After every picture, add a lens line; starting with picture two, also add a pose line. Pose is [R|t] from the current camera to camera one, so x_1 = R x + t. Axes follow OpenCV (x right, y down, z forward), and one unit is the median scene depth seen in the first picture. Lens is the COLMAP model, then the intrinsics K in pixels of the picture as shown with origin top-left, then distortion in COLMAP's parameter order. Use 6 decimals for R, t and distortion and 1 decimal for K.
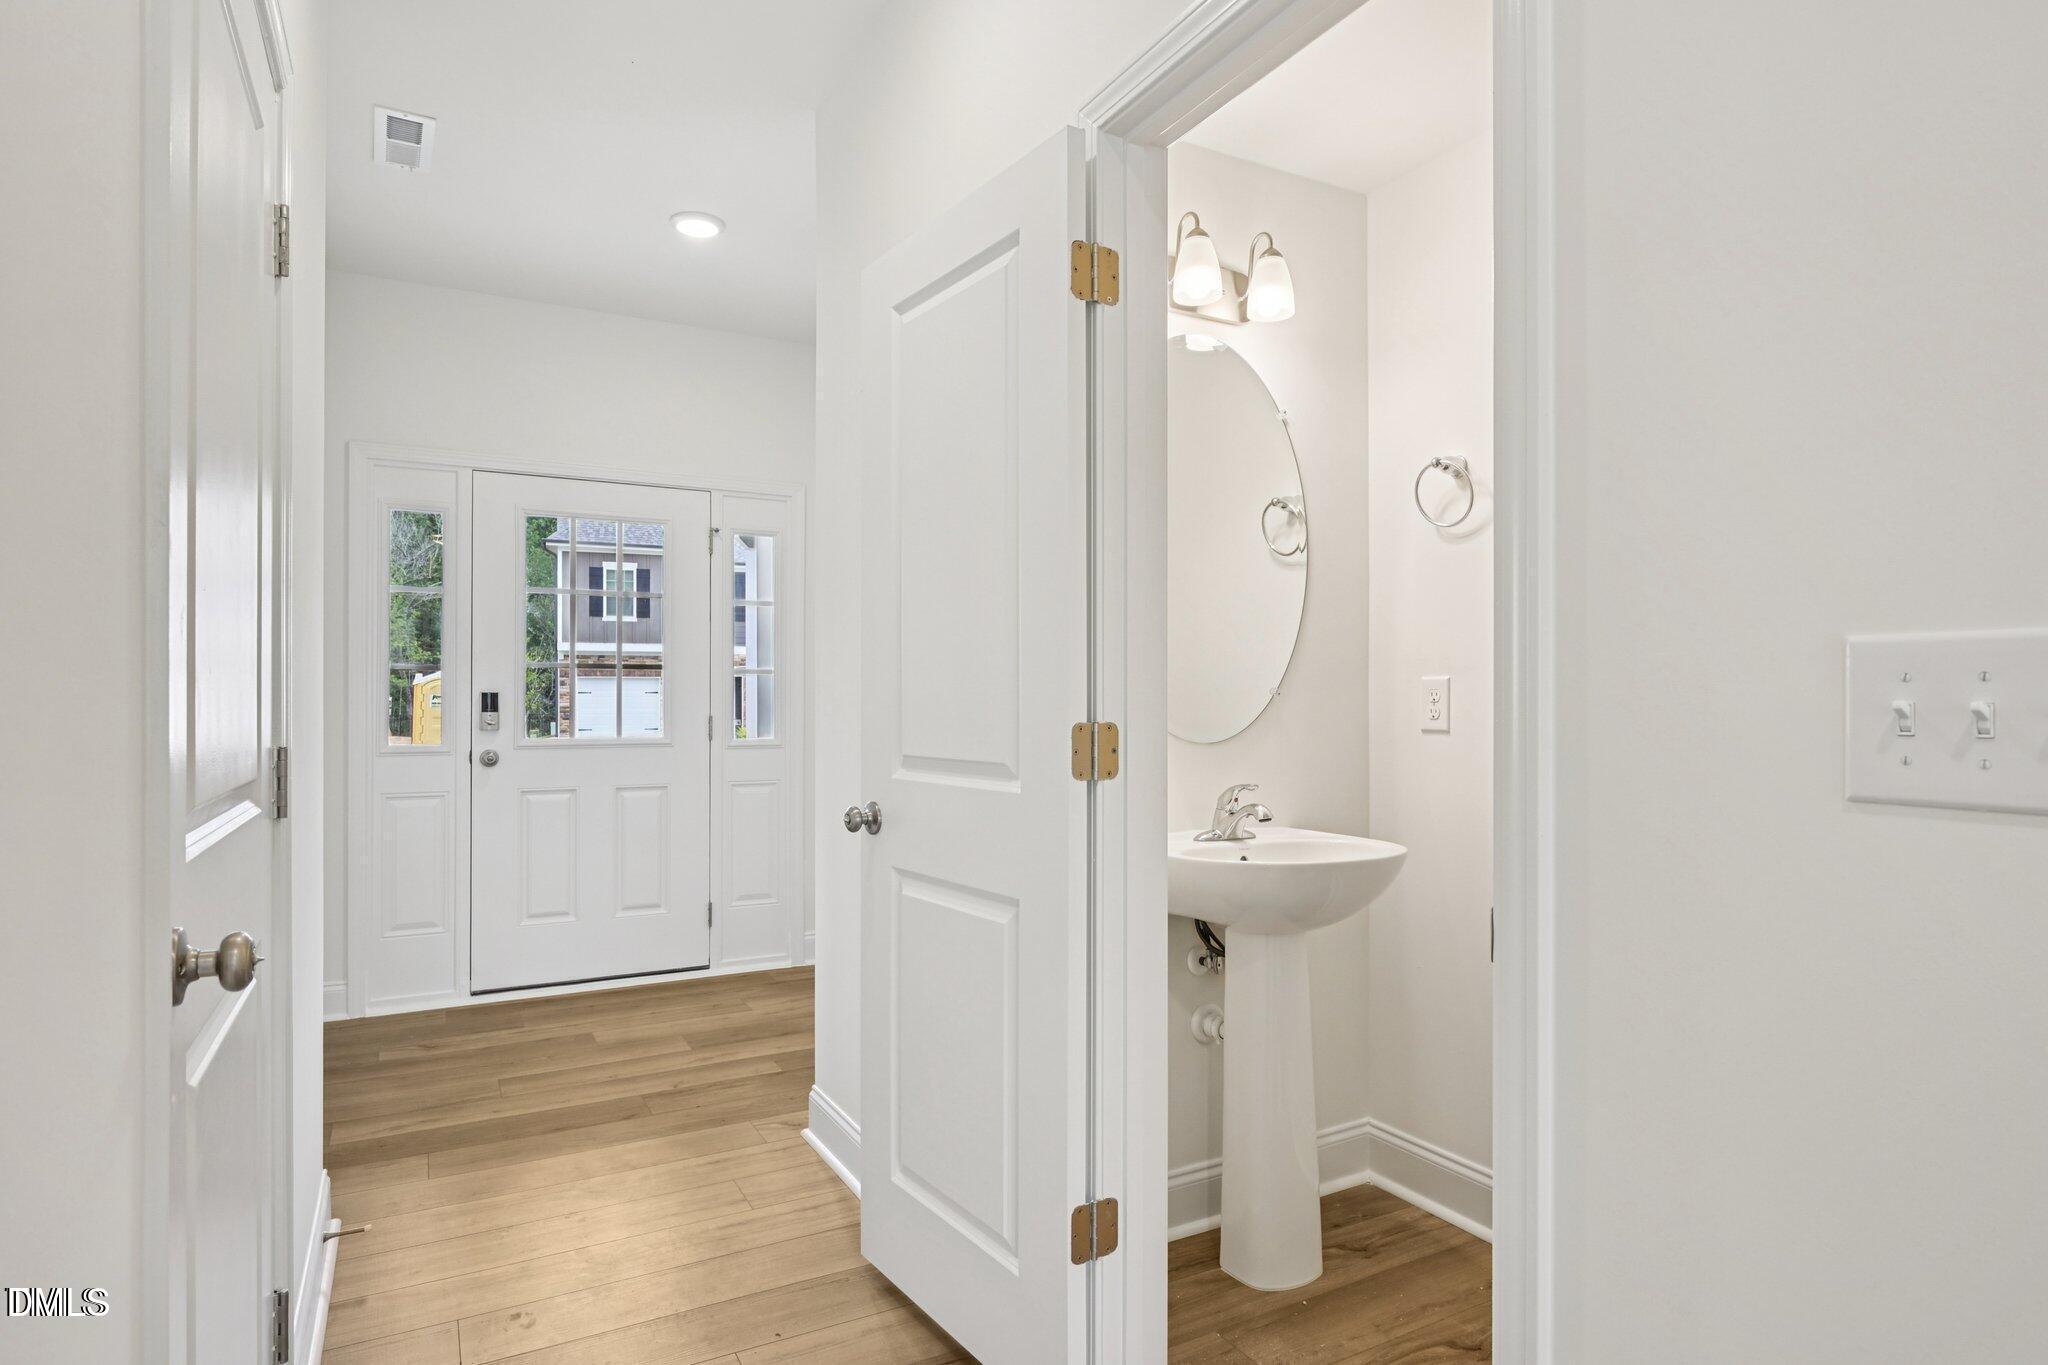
lens RADIAL K [[1110.7, 0, 1024.0], [0, 1110.7, 682.5], [0, 0, 1]] dist [-0.003720, -0.000776]
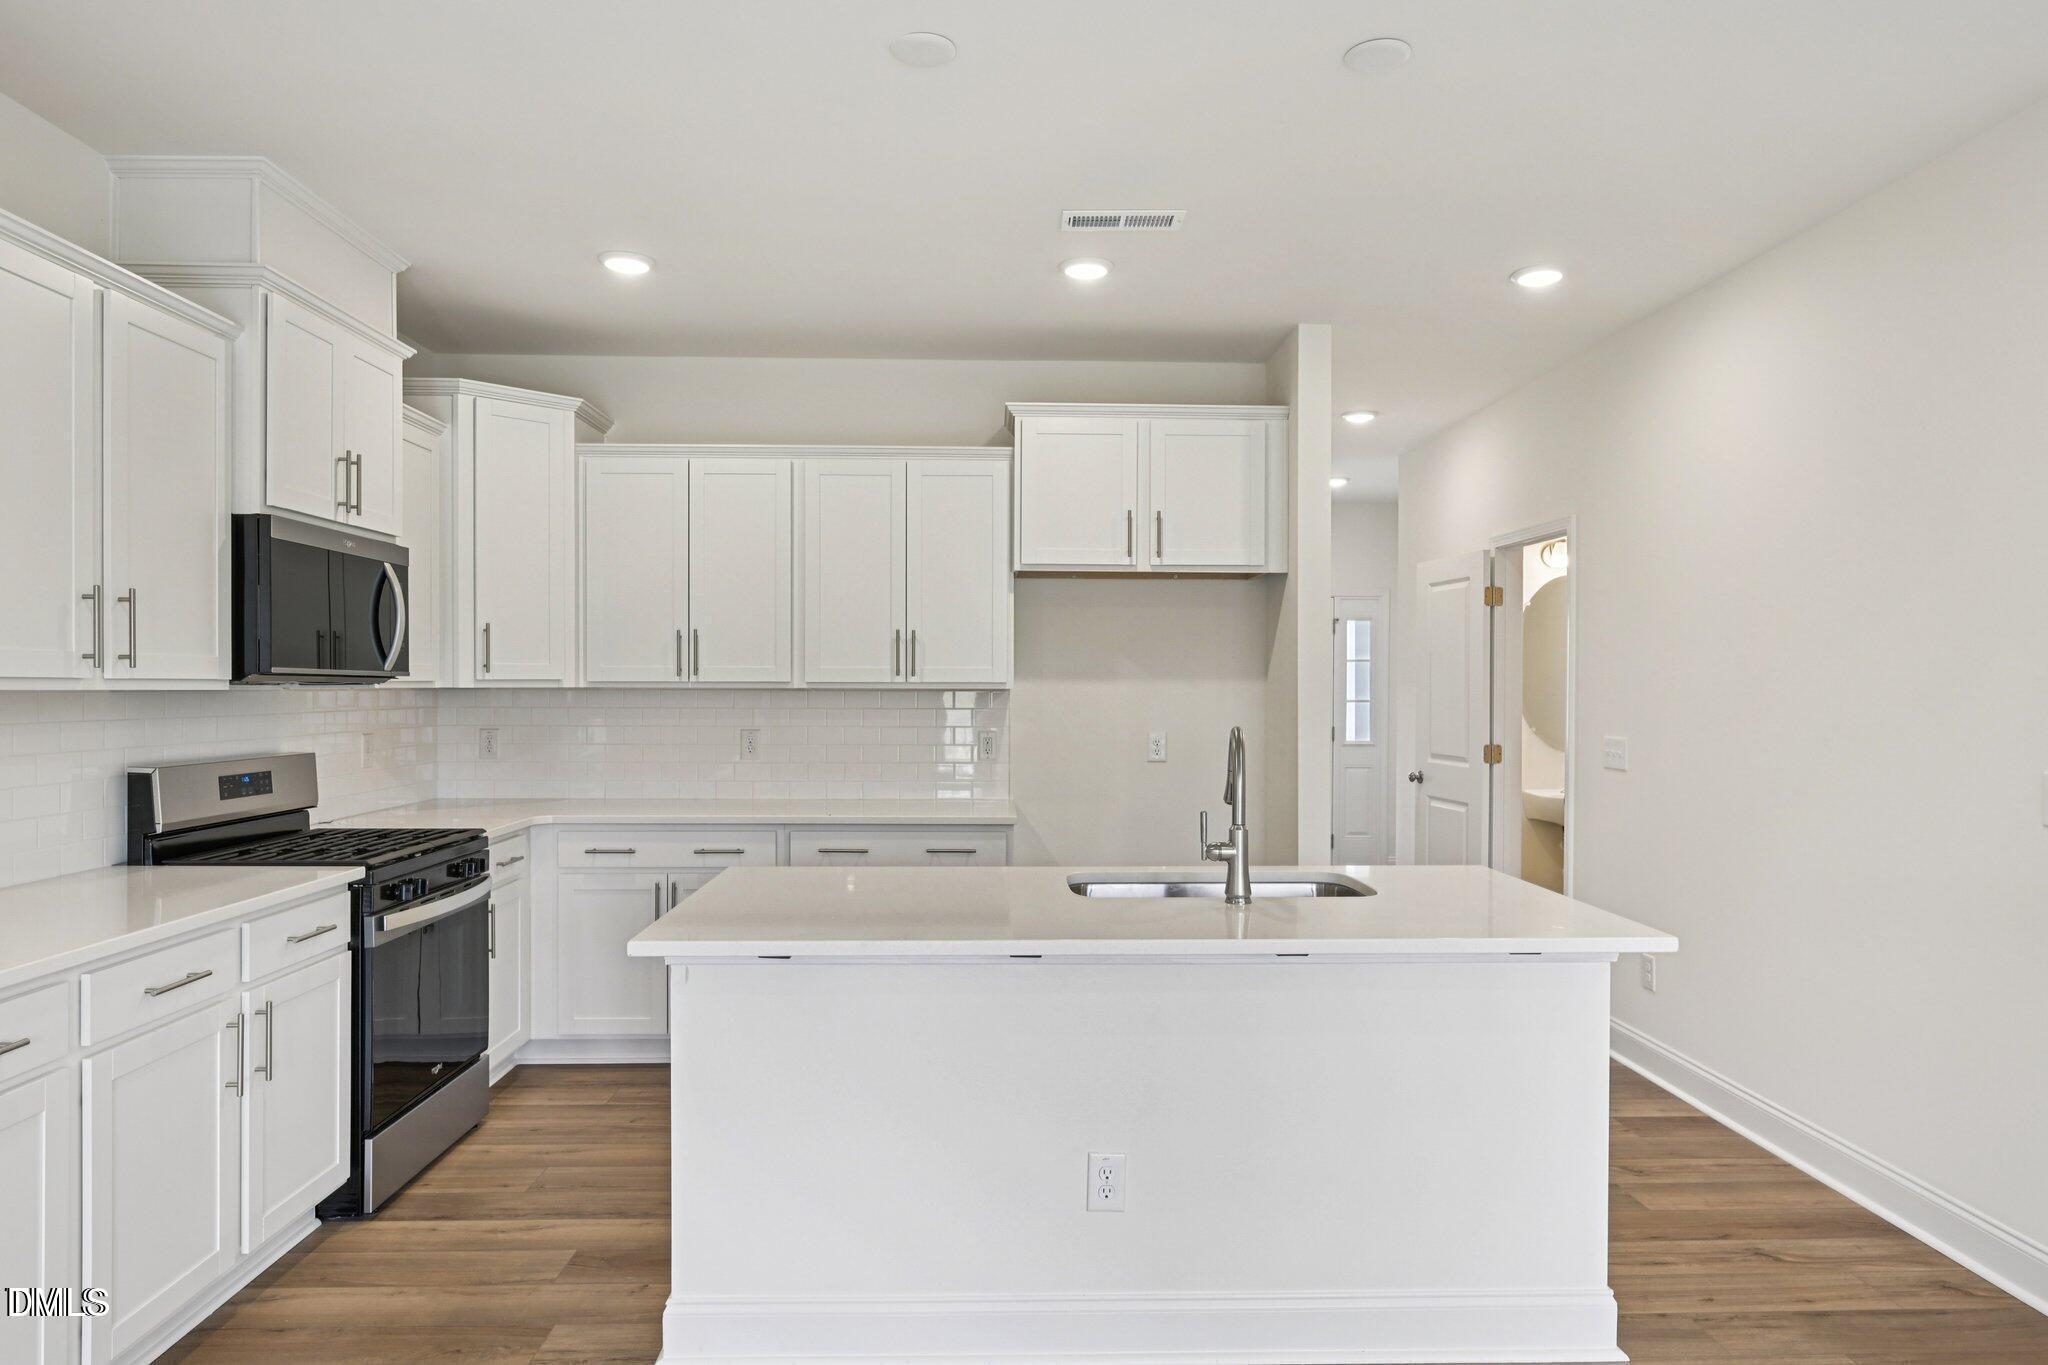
lens RADIAL K [[1242.3, 0, 1034.9], [0, 1242.3, 686.0], [0, 0, 1]] dist [-0.005480, -0.001056]
pose [[0.894309, 0.008399, -0.447370, 0.363334], [-0.002048, 0.999890, 0.014679, -0.134695], [0.447444, -0.012211, 0.894228, -2.040325]]
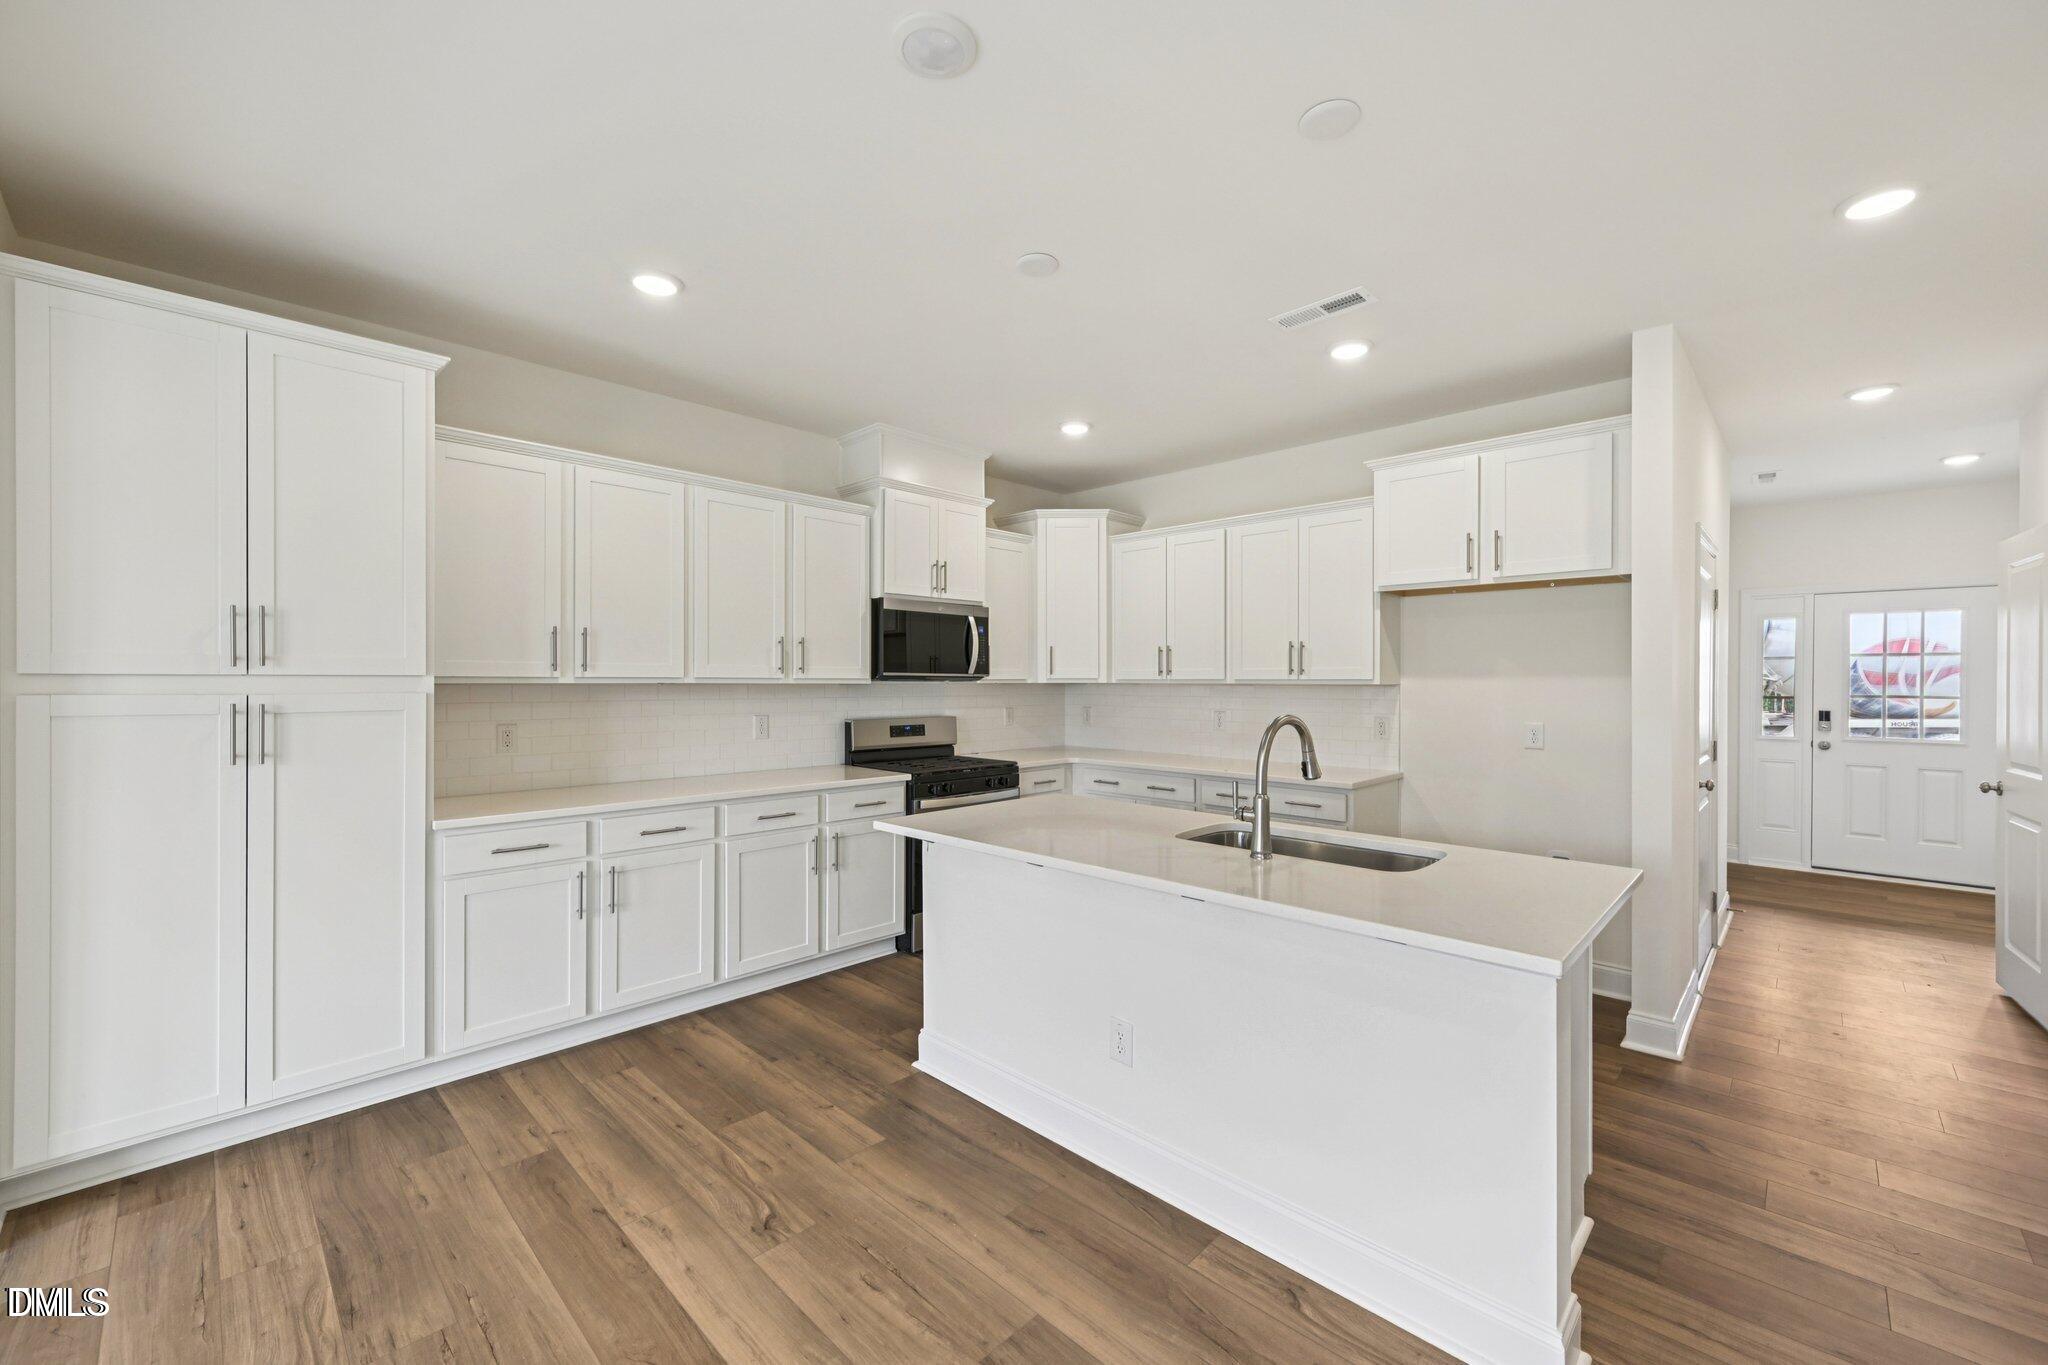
lens RADIAL K [[819.9, 0, 1024.0], [0, 819.9, 682.5], [0, 0, 1]] dist [-0.003097, -0.000202]
pose [[0.294920, 0.008218, -0.955487, 0.876197], [0.008201, 0.999904, 0.011131, -0.129074], [0.955487, -0.011119, 0.294825, -1.402274]]
